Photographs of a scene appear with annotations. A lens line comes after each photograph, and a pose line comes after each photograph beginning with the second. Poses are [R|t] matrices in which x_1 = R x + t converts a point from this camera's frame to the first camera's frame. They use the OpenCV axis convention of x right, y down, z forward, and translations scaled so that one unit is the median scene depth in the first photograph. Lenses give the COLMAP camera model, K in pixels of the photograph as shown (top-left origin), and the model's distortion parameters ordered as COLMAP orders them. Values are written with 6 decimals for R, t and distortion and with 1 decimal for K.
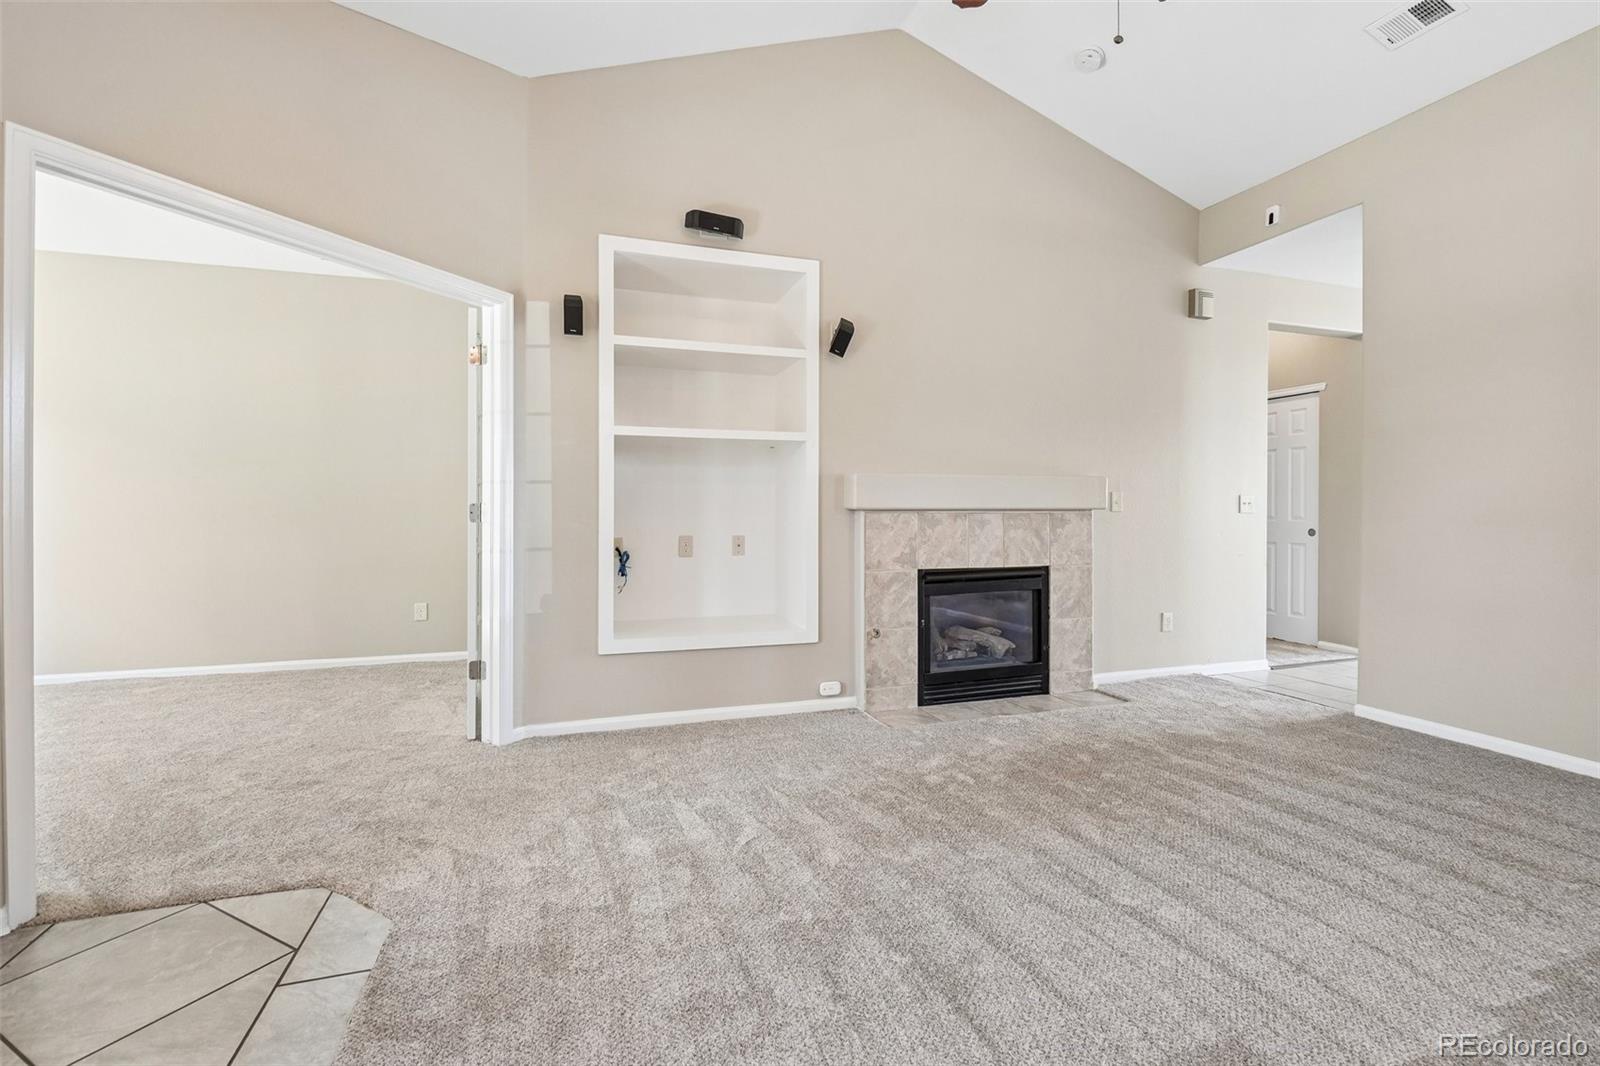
lens RADIAL K [[704.7, 0, 796.5], [0, 704.7, 515.8], [0, 0, 1]] dist [-0.004623, -0.000306]
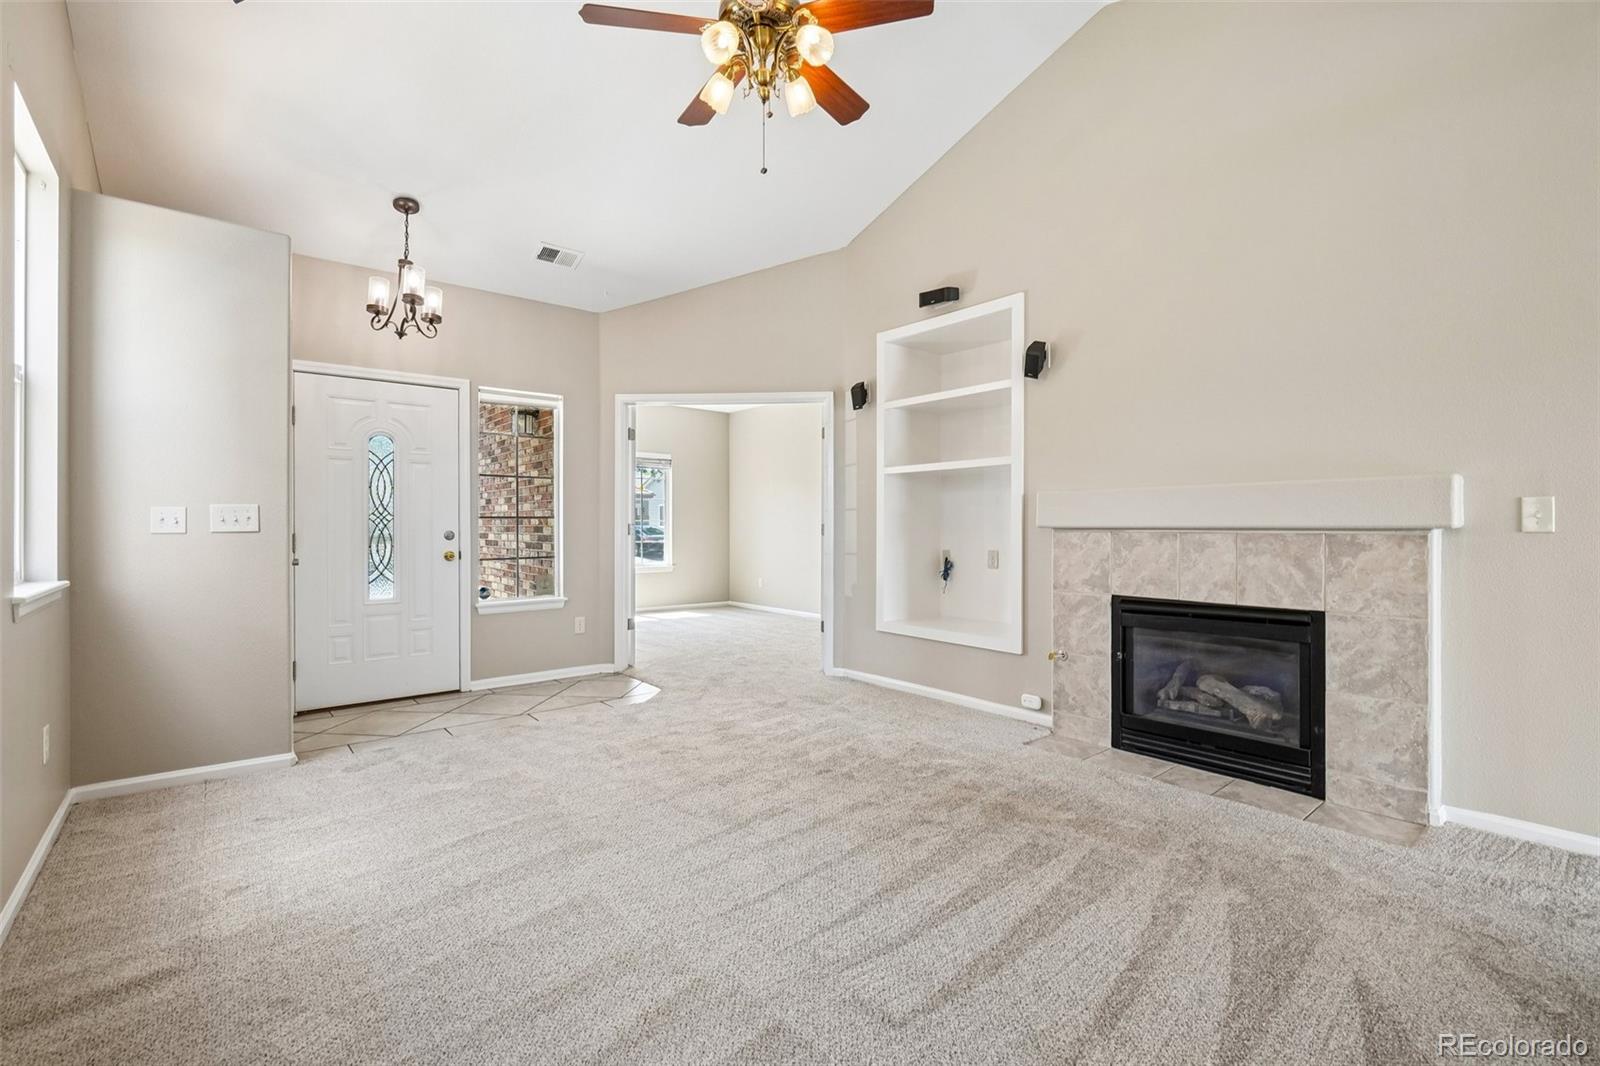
lens RADIAL K [[704.7, 0, 793.1], [0, 704.7, 531.9], [0, 0, 1]] dist [-0.004623, -0.000306]
pose [[0.352262, 0.005413, -0.935886, 0.870336], [-0.010180, 0.999946, 0.001951, -0.001772], [0.935846, 0.008840, 0.352298, 0.300742]]
